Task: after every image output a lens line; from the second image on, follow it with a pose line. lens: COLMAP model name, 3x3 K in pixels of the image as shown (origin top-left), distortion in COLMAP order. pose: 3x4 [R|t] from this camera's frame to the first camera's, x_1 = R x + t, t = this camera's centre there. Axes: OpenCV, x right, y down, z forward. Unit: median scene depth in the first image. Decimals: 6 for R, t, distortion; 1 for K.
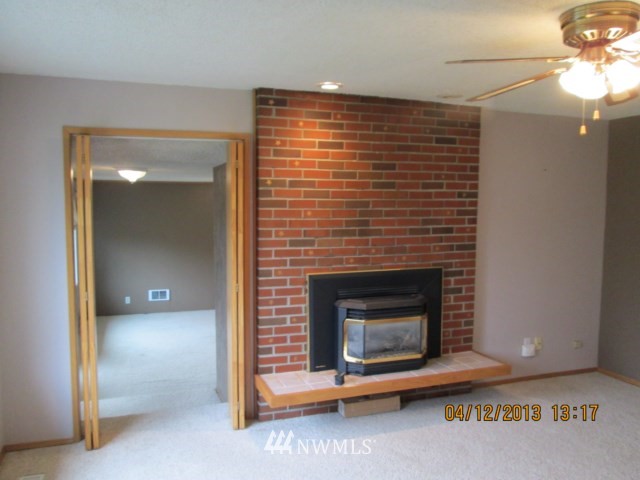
lens RADIAL K [[529.2, 0, 320.0], [0, 529.2, 240.0], [0, 0, 1]] dist [-0.034255, -0.006536]
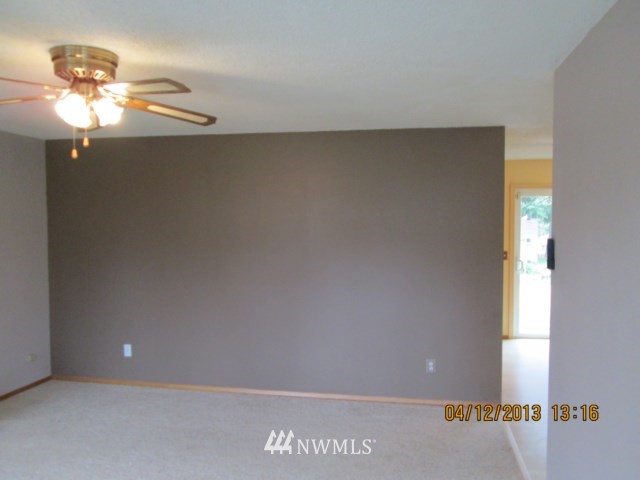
lens RADIAL K [[529.2, 0, 320.0], [0, 529.2, 240.0], [0, 0, 1]] dist [-0.034255, -0.006536]
pose [[0.514737, -0.057357, 0.855427, -0.218893], [0.081656, 0.996504, 0.017682, 0.001032], [-0.853451, 0.060749, 0.517621, -0.034395]]
